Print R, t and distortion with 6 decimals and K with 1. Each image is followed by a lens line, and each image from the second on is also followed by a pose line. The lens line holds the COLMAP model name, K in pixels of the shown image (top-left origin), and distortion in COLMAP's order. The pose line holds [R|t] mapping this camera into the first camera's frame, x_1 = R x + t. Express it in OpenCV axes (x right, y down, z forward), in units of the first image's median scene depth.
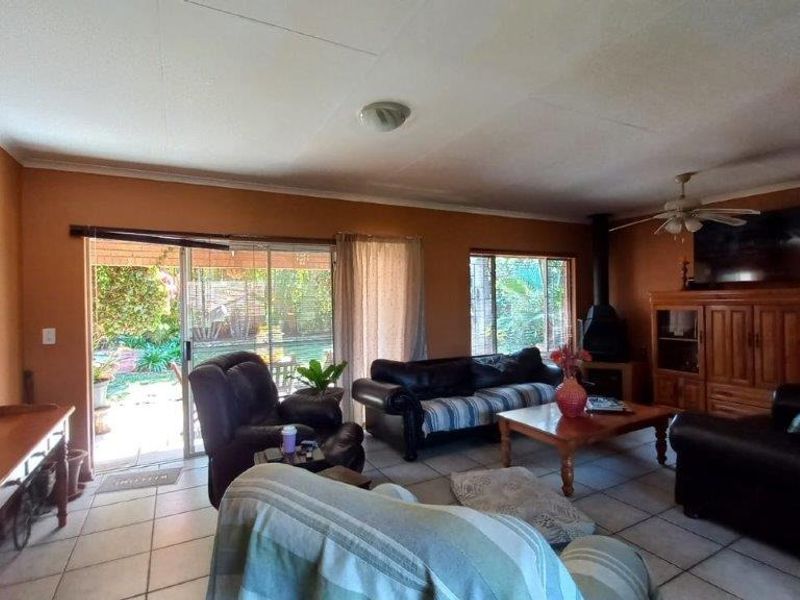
lens RADIAL K [[422.3, 0, 400.0], [0, 422.3, 300.0], [0, 0, 1]] dist [-0.000125, -0.000169]
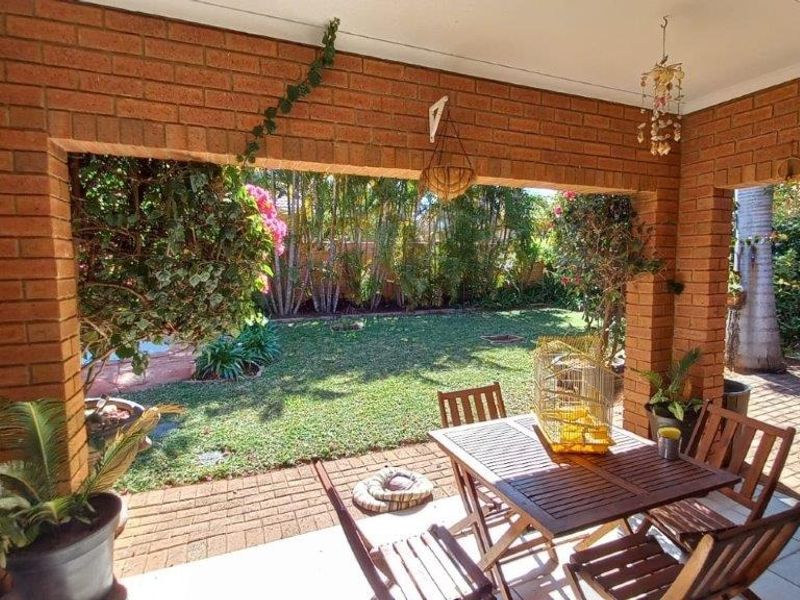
lens RADIAL K [[422.3, 0, 400.0], [0, 422.3, 300.0], [0, 0, 1]] dist [-0.000125, -0.000169]
pose [[0.994518, 0.021198, -0.102396, -0.401827], [-0.012364, 0.996205, 0.086152, 0.004849], [0.103834, -0.084413, 0.991006, 0.642295]]
